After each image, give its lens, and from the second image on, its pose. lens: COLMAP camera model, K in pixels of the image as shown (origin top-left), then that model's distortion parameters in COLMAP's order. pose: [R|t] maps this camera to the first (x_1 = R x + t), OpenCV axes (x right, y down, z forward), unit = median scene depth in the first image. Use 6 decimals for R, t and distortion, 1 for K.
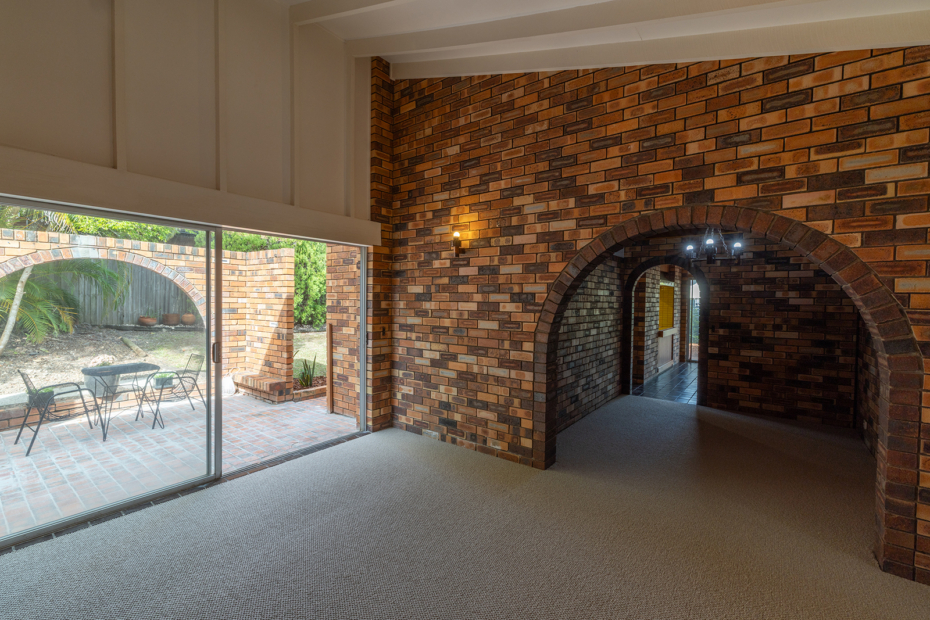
lens RADIAL K [[411.0, 0, 459.5], [0, 411.0, 306.3], [0, 0, 1]] dist [-0.000613, 0.000487]
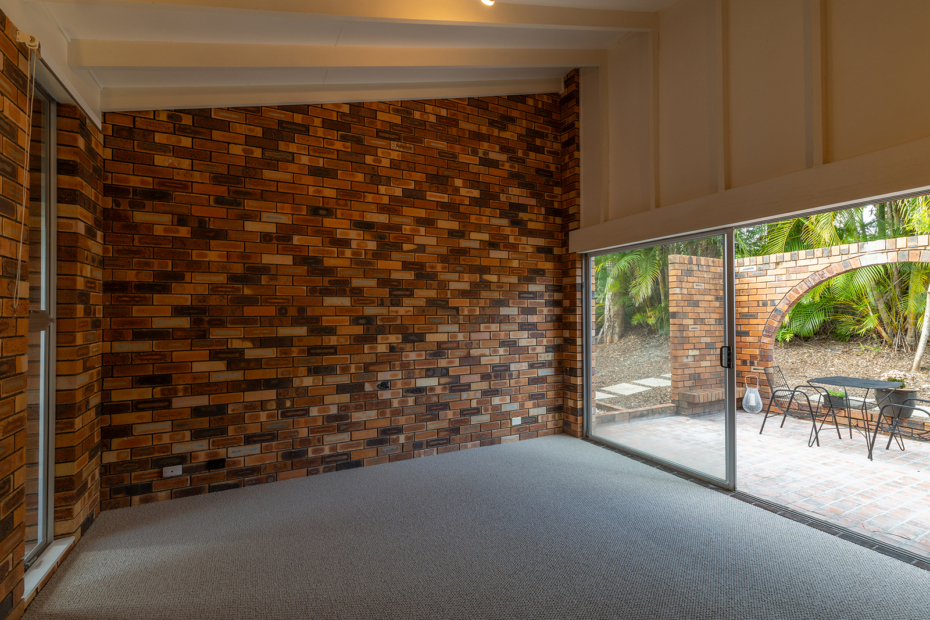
lens RADIAL K [[411.0, 0, 462.4], [0, 411.0, 311.1], [0, 0, 1]] dist [-0.000613, 0.000487]
pose [[-0.433277, -0.017203, -0.901097, 0.475291], [-0.021348, 0.999733, -0.008821, 0.024546], [0.901008, 0.015414, -0.433529, 0.745376]]
